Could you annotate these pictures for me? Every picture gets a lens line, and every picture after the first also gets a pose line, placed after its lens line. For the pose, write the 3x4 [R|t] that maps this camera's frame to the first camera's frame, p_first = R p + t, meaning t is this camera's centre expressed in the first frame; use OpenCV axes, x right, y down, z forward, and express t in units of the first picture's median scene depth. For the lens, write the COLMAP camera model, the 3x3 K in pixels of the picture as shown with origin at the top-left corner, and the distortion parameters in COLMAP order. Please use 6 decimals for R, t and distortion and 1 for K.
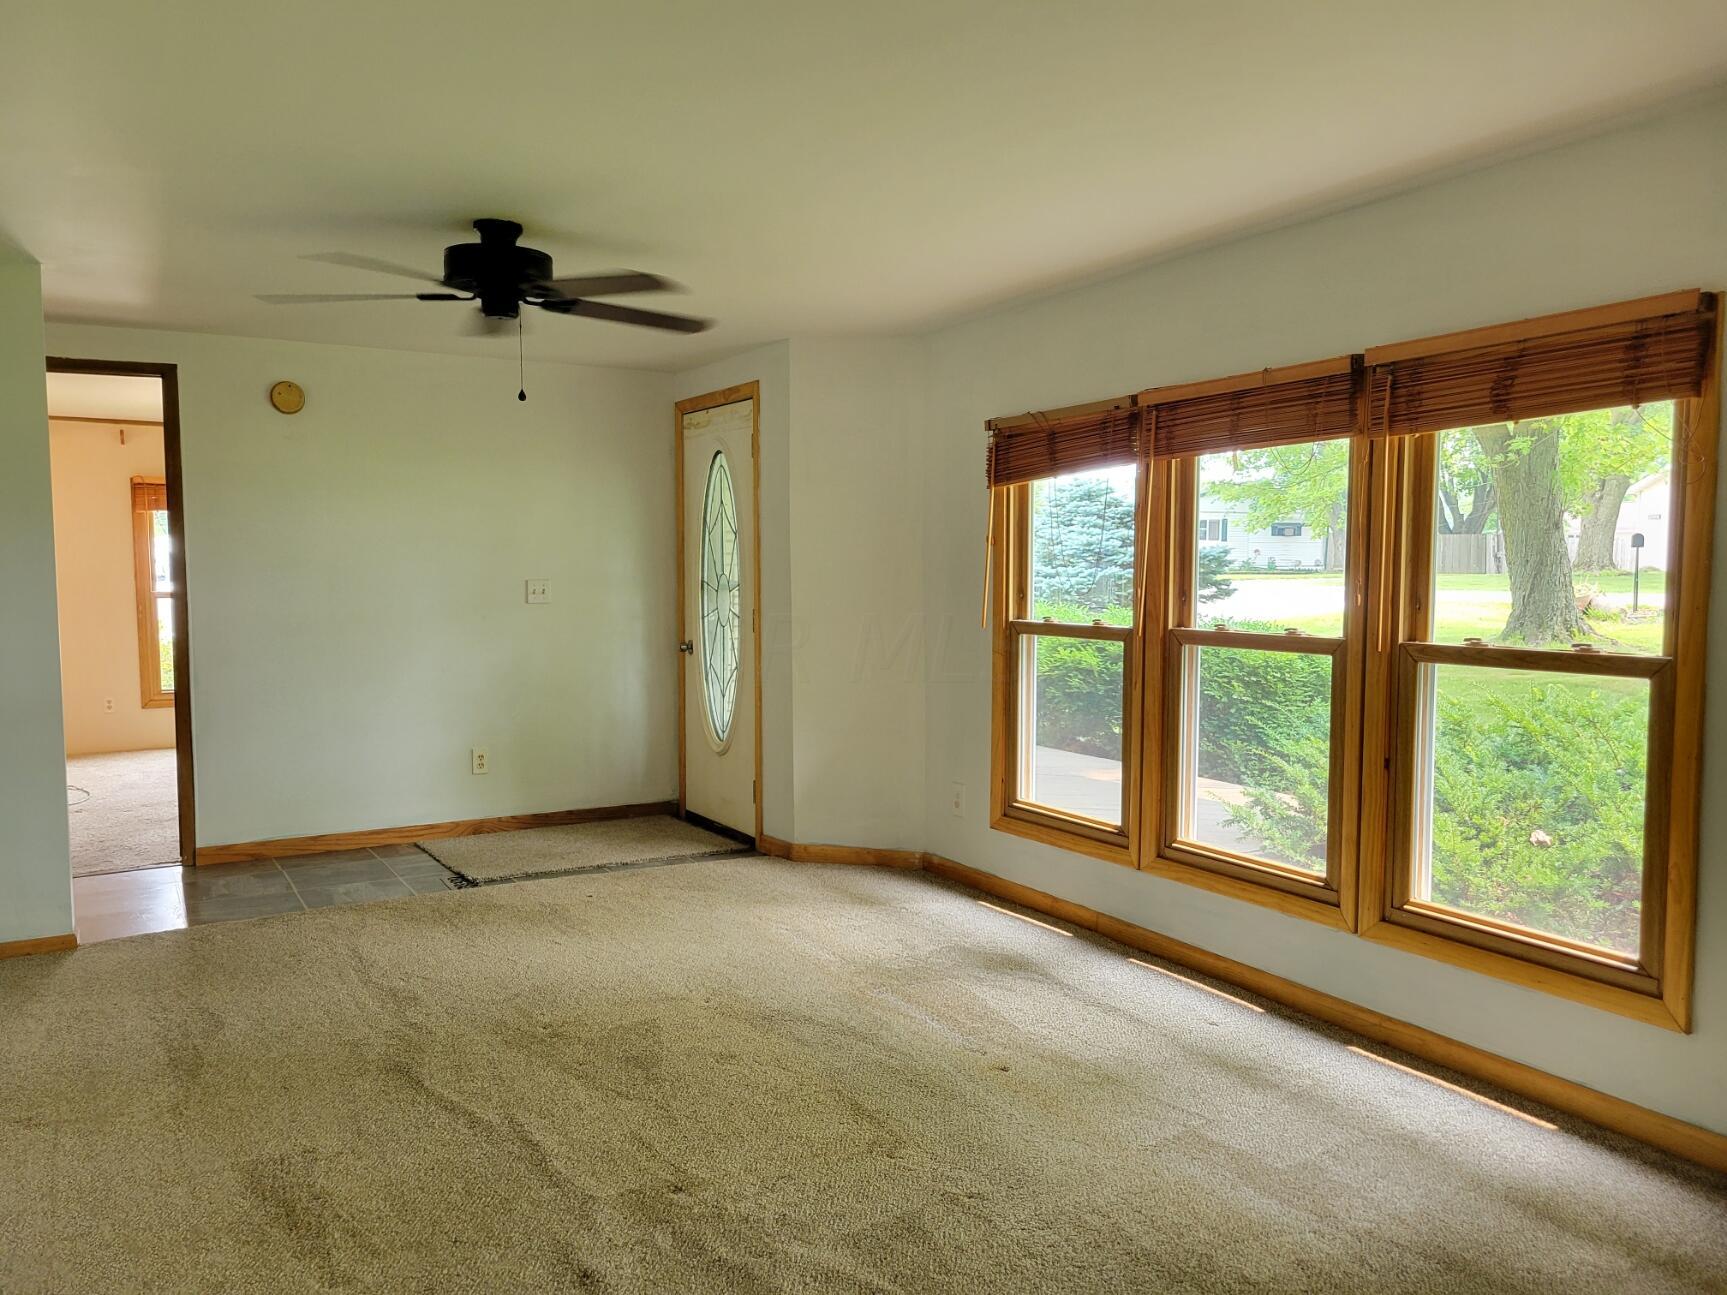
lens RADIAL K [[1379.2, 0, 863.5], [0, 1379.2, 647.5], [0, 0, 1]] dist [0.004210, 0.002763]
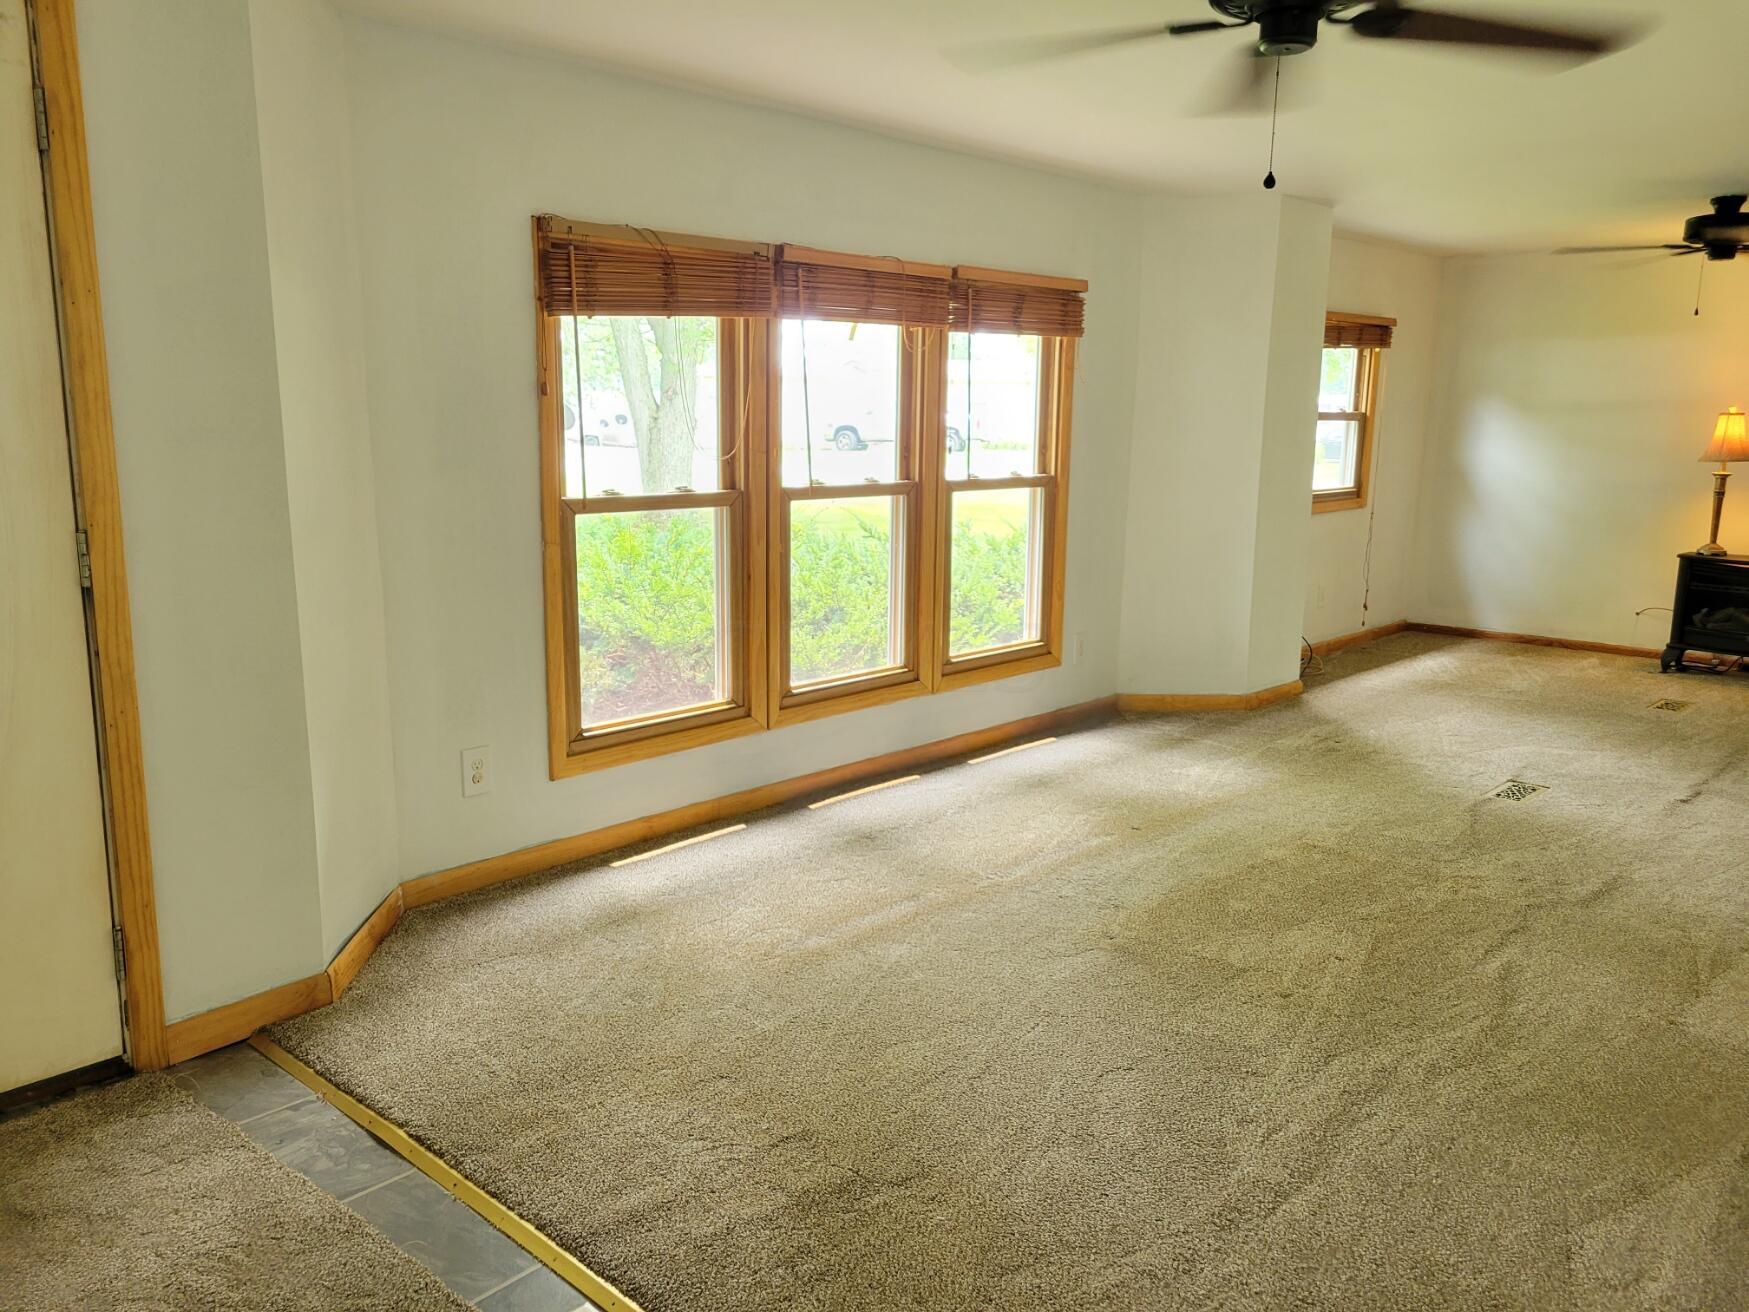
lens RADIAL K [[1307.5, 0, 866.3], [0, 1307.5, 654.3], [0, 0, 1]] dist [0.063950, -0.042701]
pose [[-0.309600, -0.171201, 0.935328, -0.724381], [0.050153, 0.979349, 0.195859, -0.080291], [-0.949543, 0.107547, -0.294620, 1.222047]]
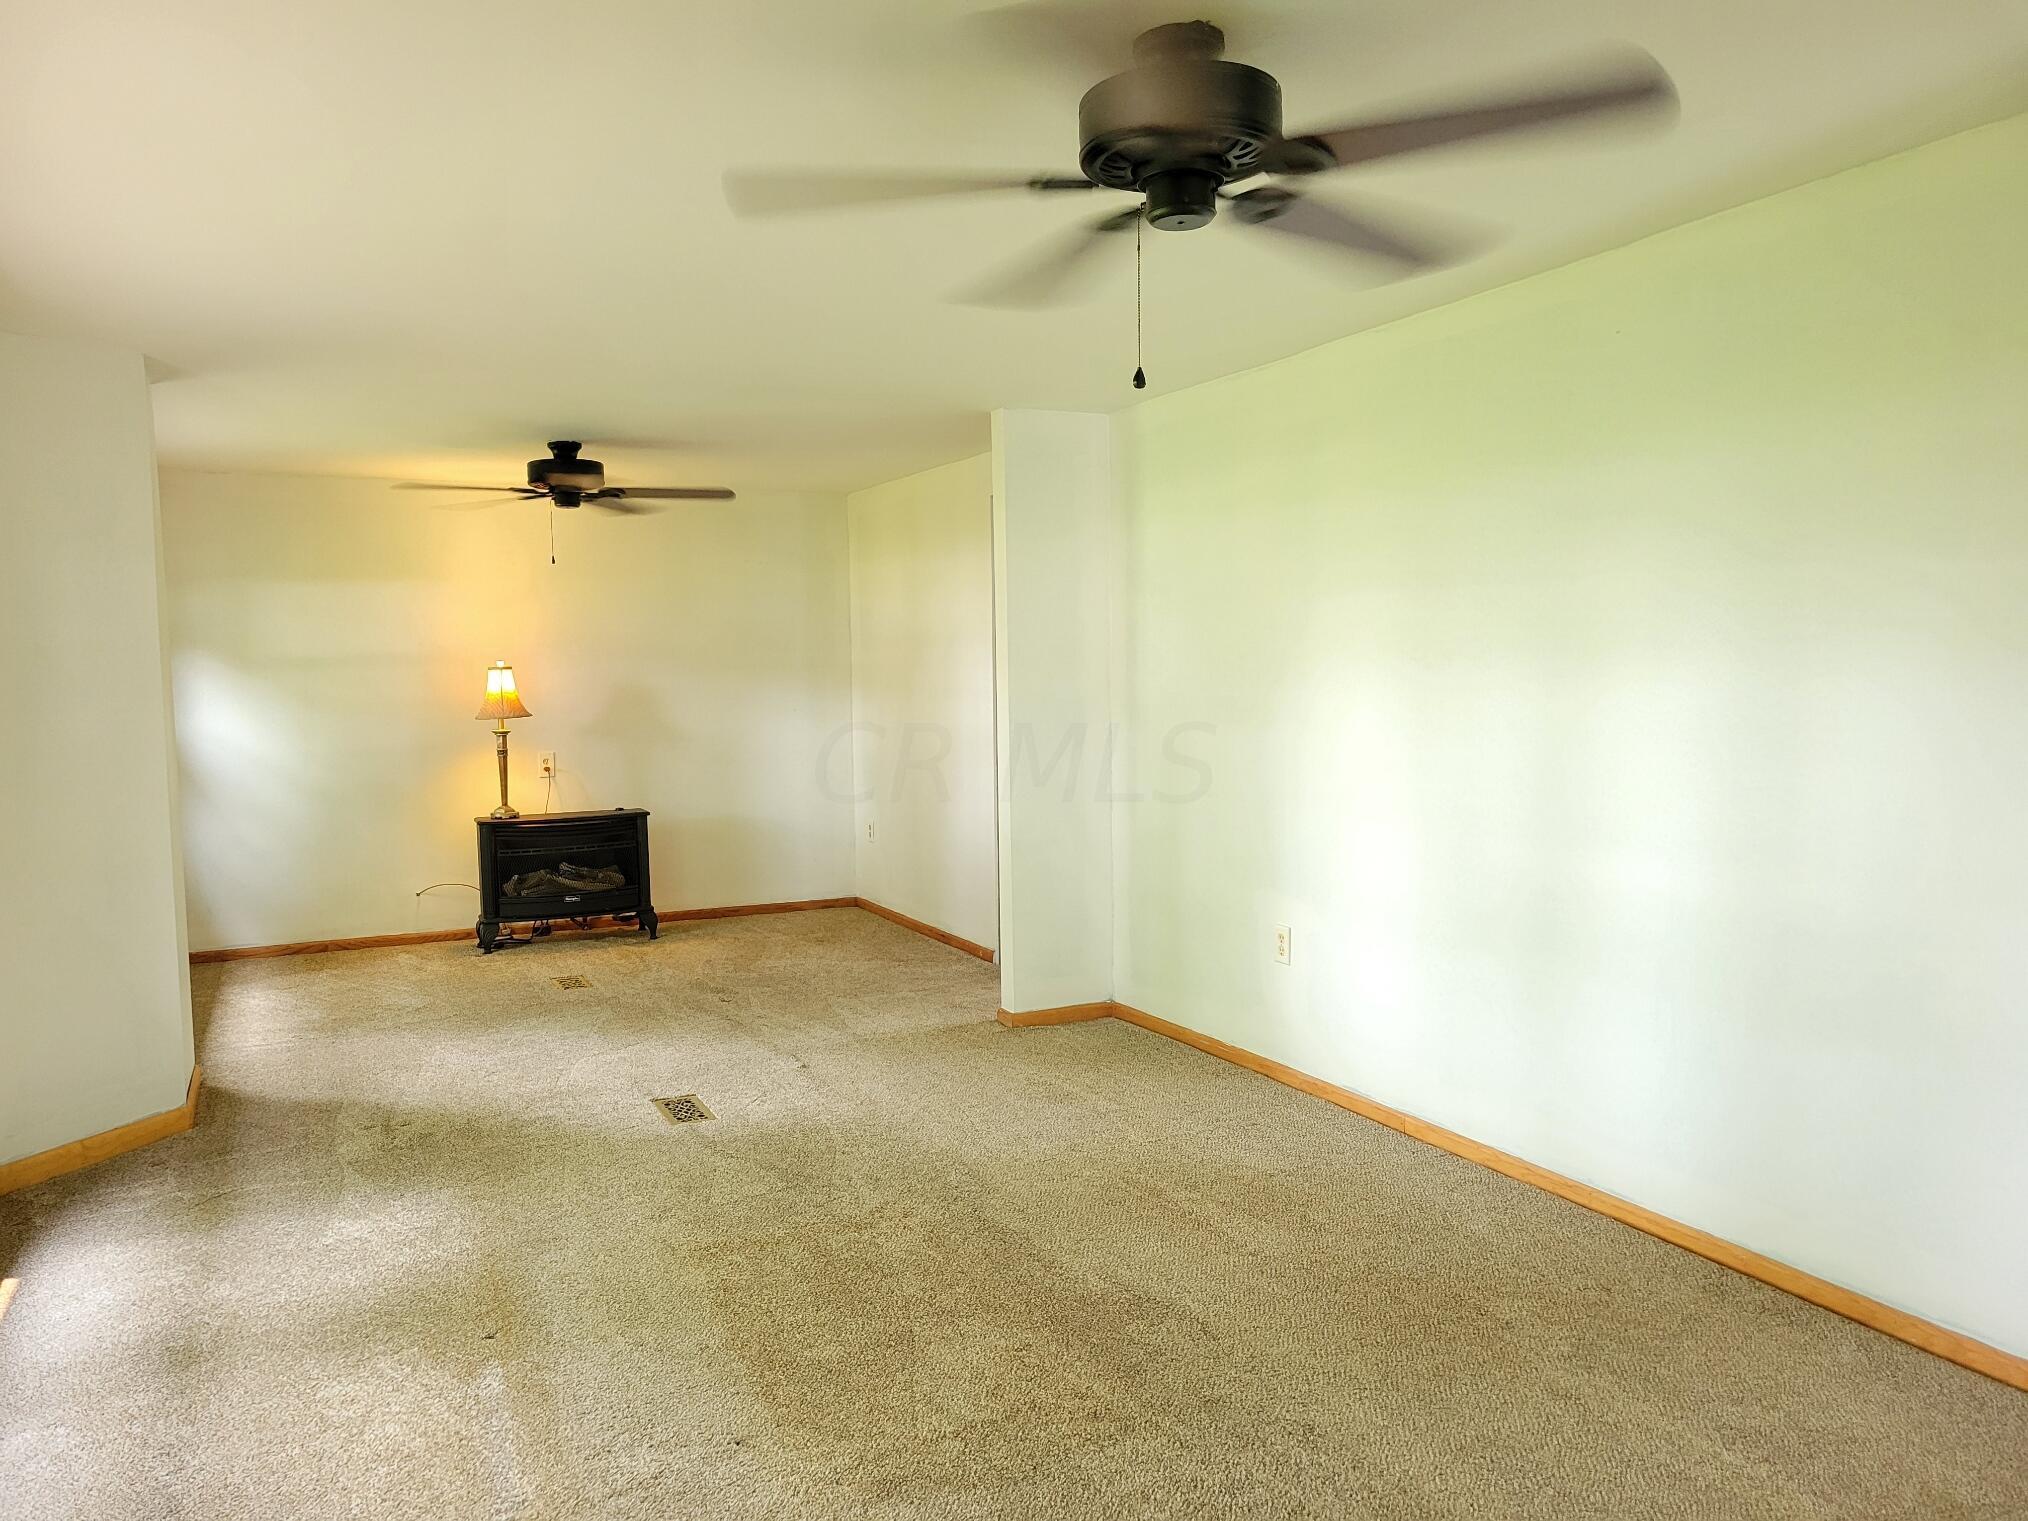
lens RADIAL K [[1504.4, 0, 1014.0], [0, 1504.4, 760.5], [0, 0, 1]] dist [0.002428, 0.001596]
pose [[-0.998890, 0.013301, 0.045193, -0.190469], [0.018872, 0.991956, 0.125169, -0.094065], [-0.043164, 0.125883, -0.991106, 1.388883]]
